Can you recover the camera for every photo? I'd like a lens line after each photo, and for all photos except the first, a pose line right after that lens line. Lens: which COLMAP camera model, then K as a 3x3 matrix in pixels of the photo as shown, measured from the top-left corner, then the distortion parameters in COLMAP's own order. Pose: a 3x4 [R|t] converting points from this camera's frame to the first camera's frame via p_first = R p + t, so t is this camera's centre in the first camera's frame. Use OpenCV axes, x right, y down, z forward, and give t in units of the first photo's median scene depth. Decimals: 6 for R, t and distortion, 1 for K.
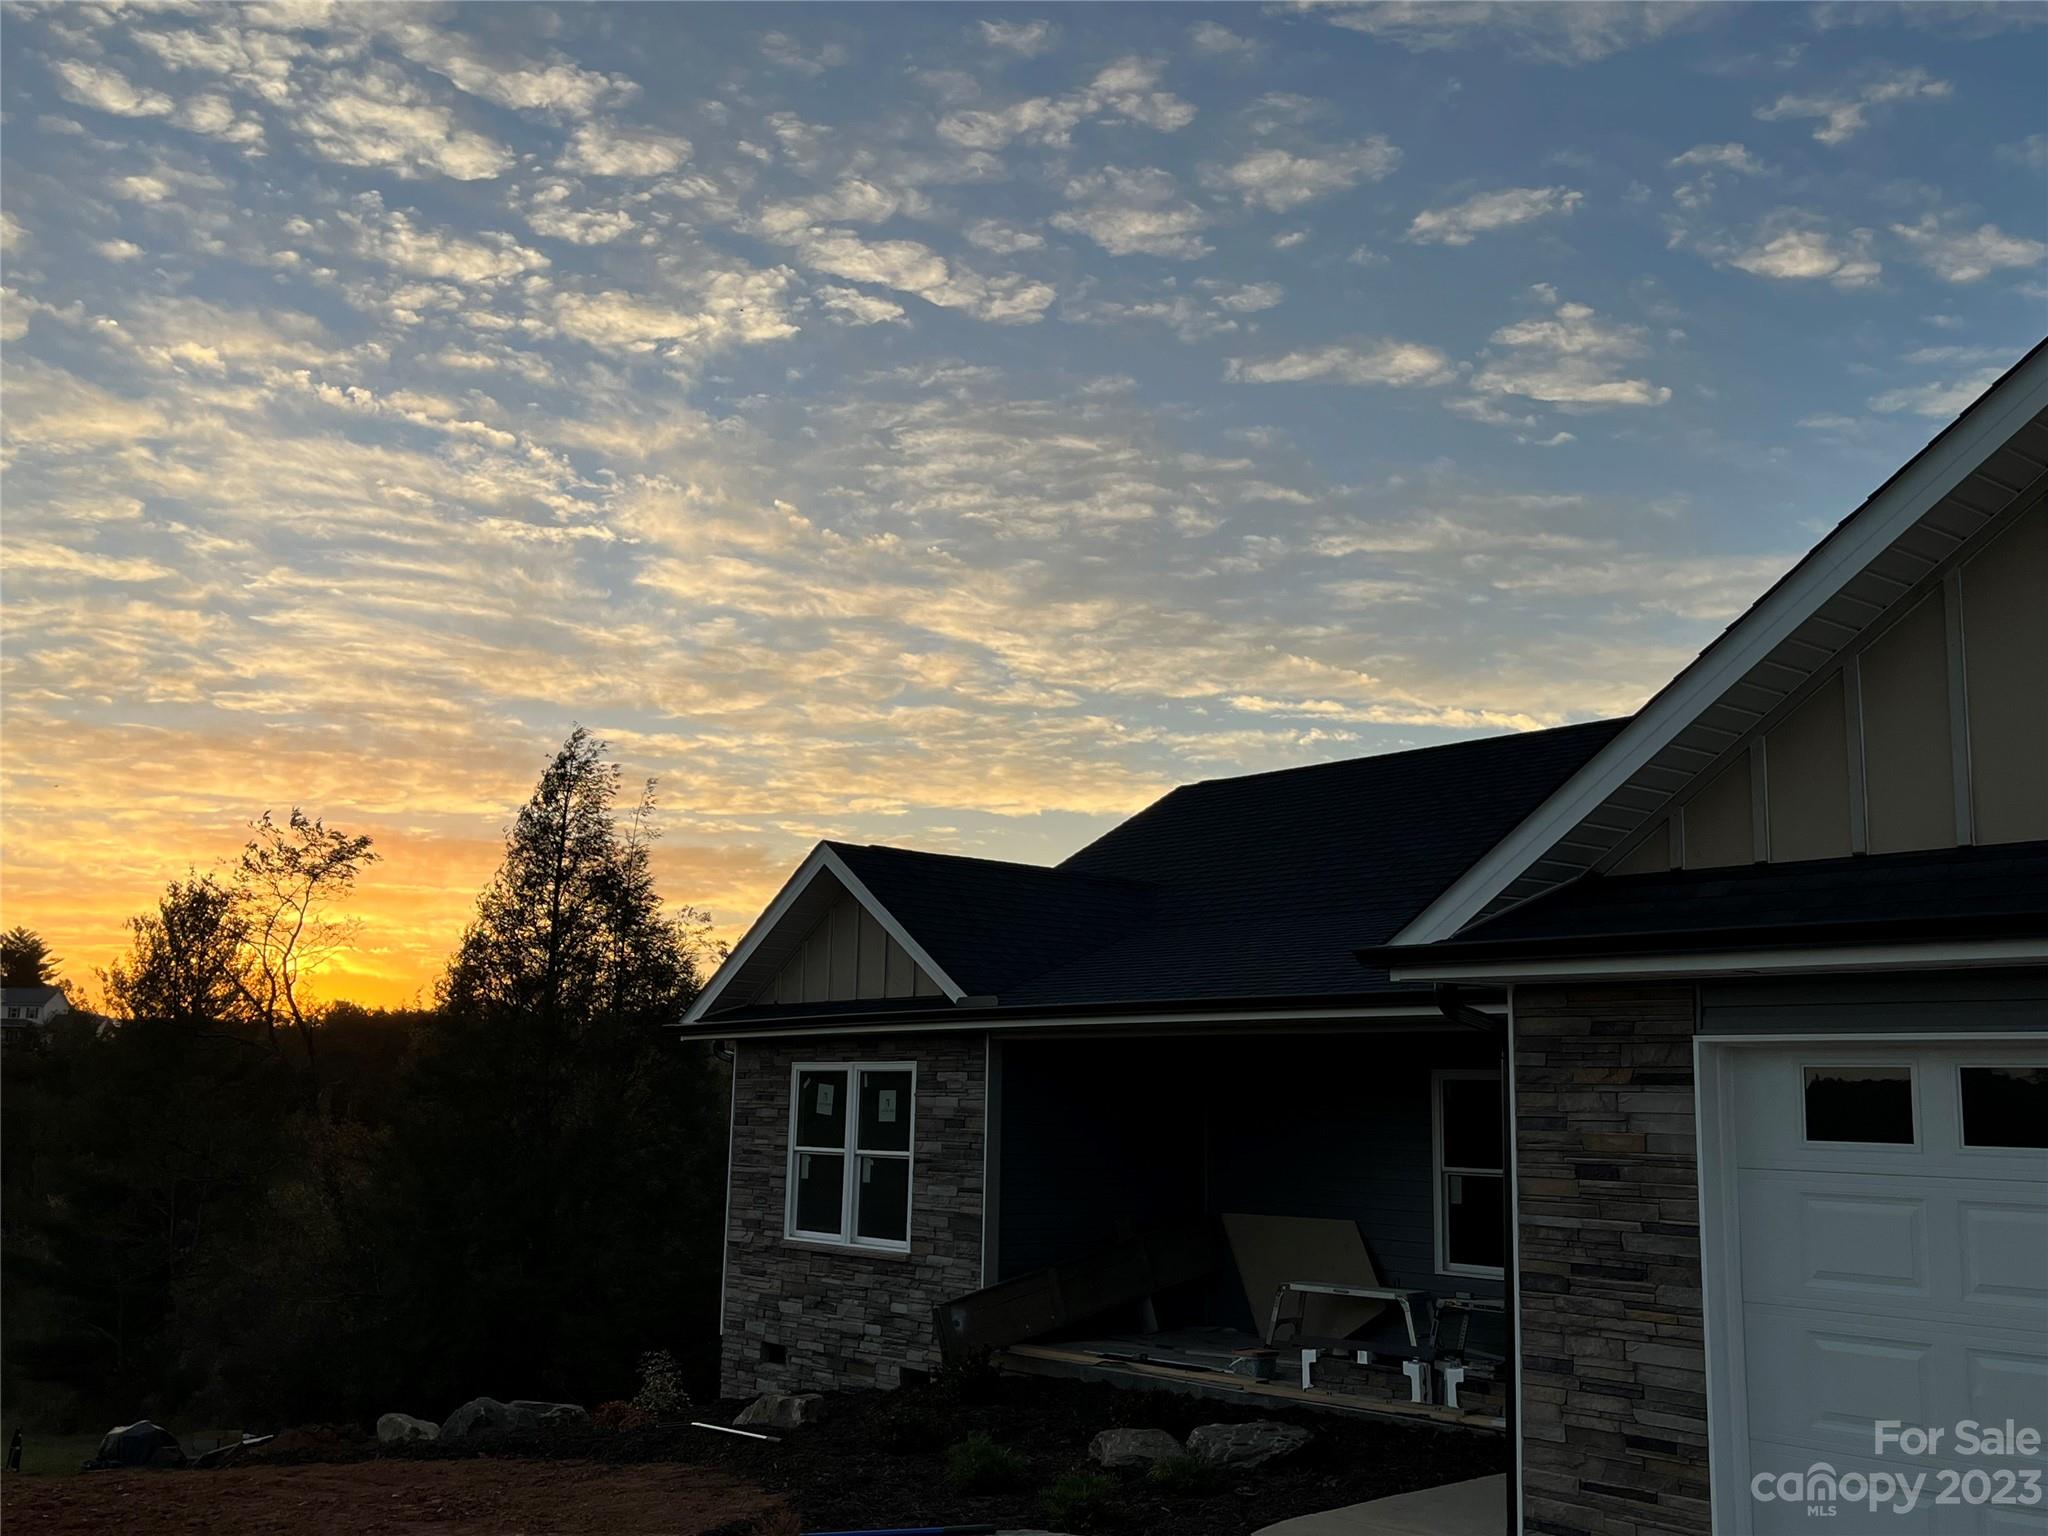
lens RADIAL K [[1984.7, 0, 1024.0], [0, 1984.7, 768.0], [0, 0, 1]] dist [0.024289, 0.001657]
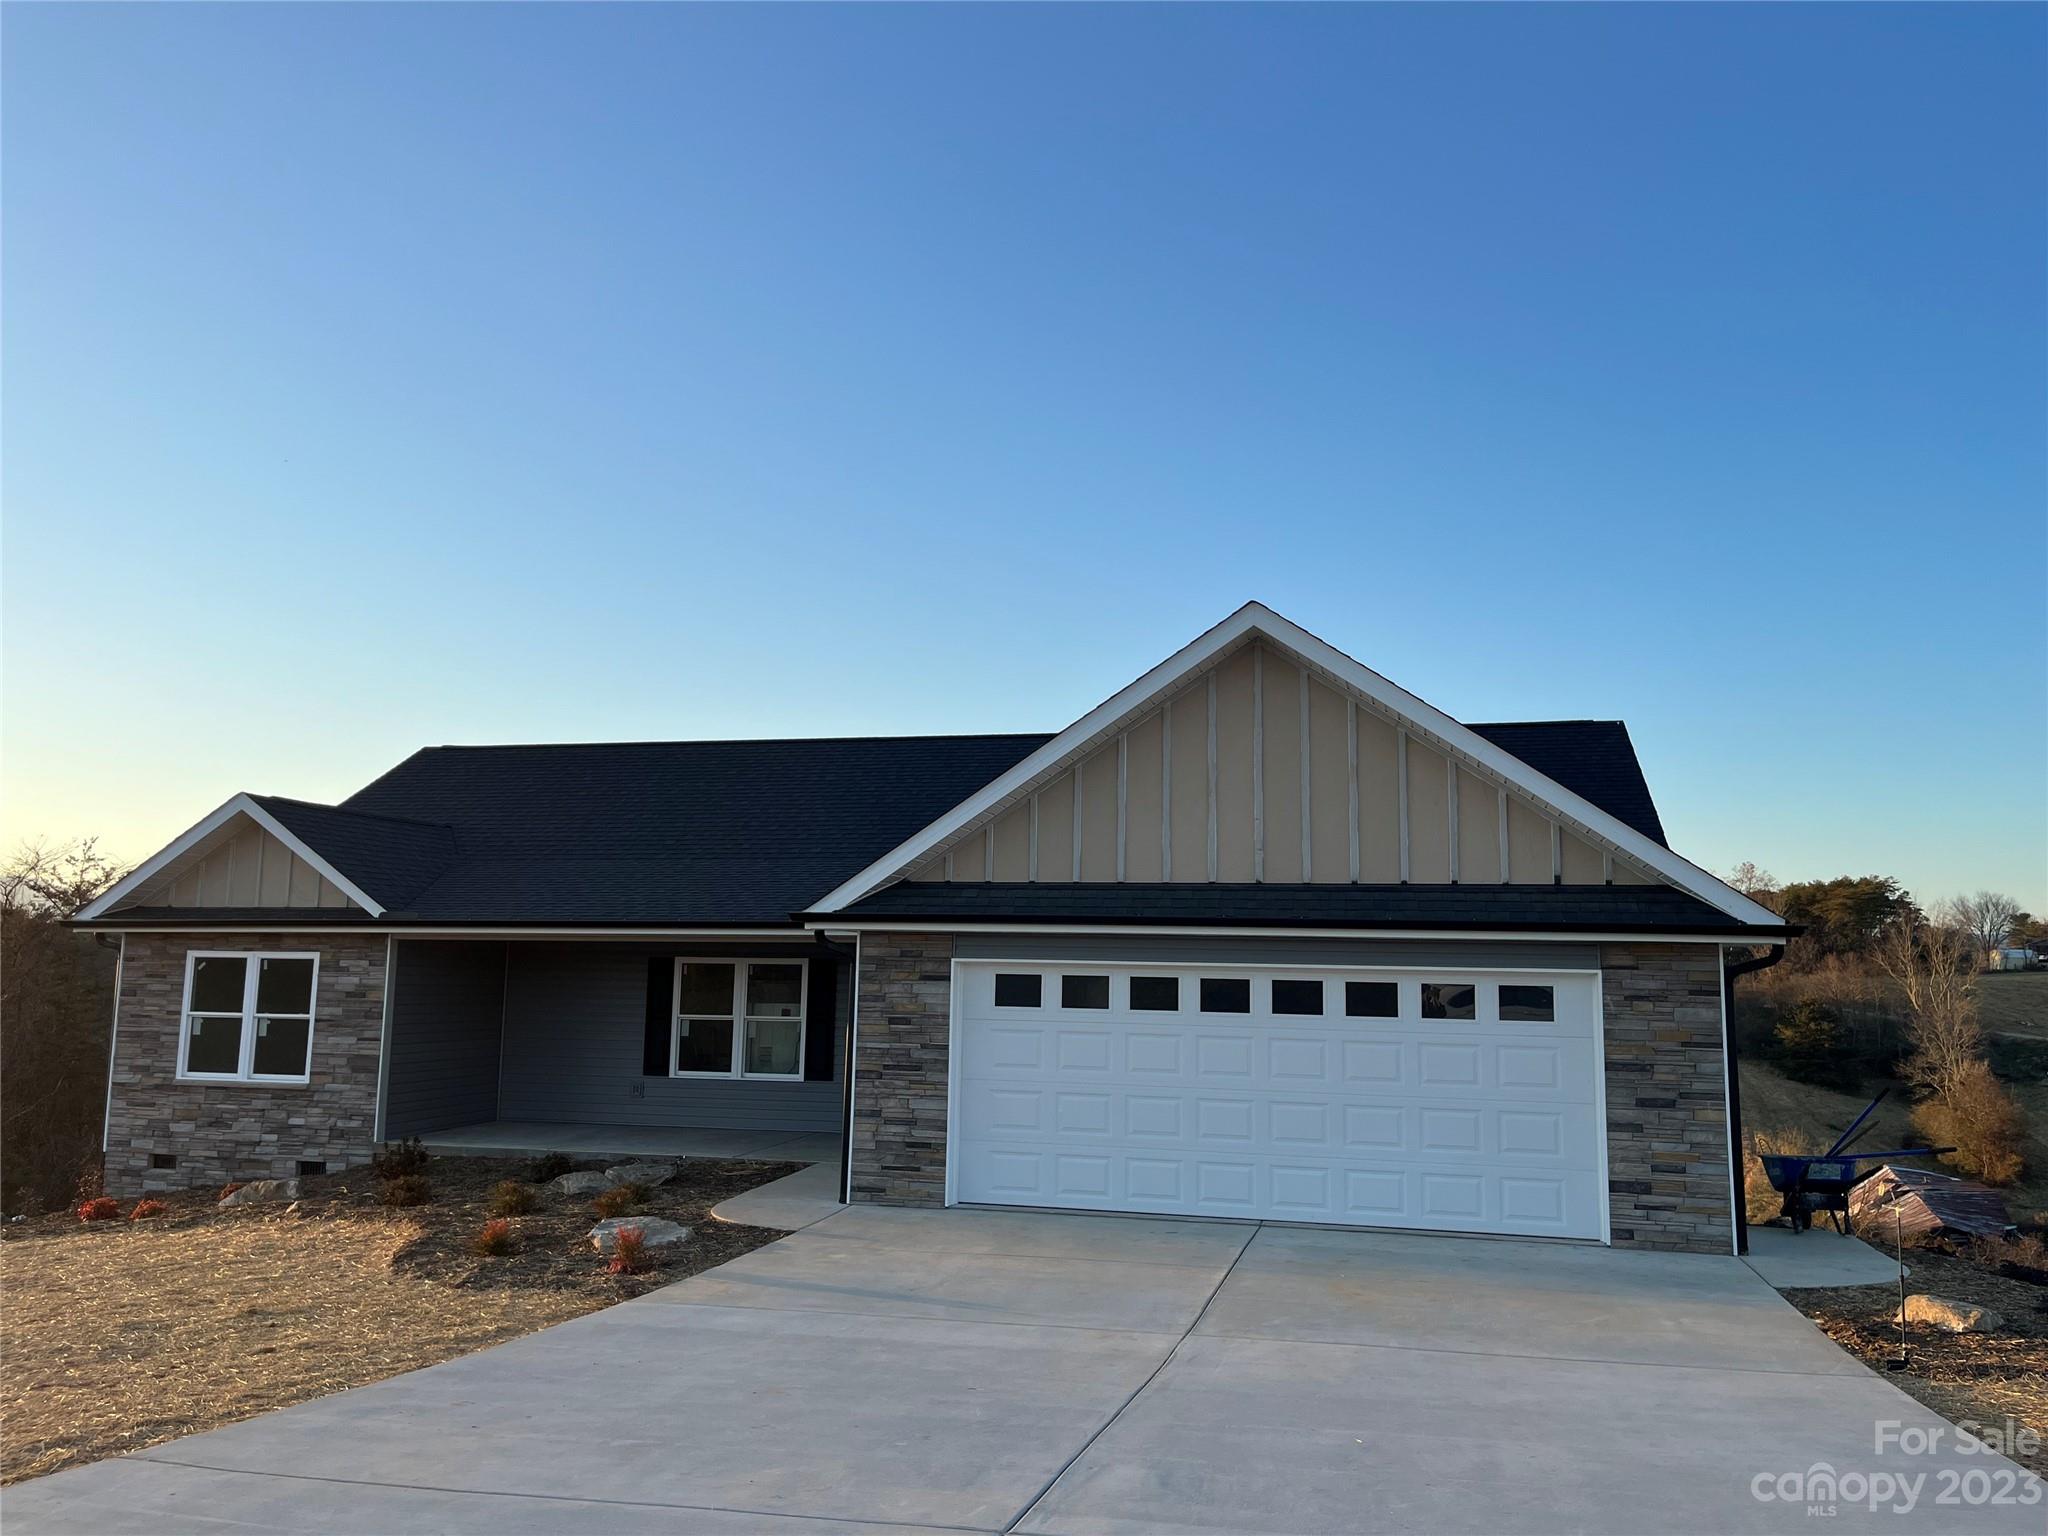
lens RADIAL K [[1562.0, 0, 1024.0], [0, 1562.0, 768.0], [0, 0, 1]] dist [0.070522, -0.110134]
pose [[0.793591, 0.070377, 0.604367, -0.361926], [-0.103591, 0.994414, 0.020227, -0.064400], [-0.599568, -0.078659, 0.796449, -0.220400]]
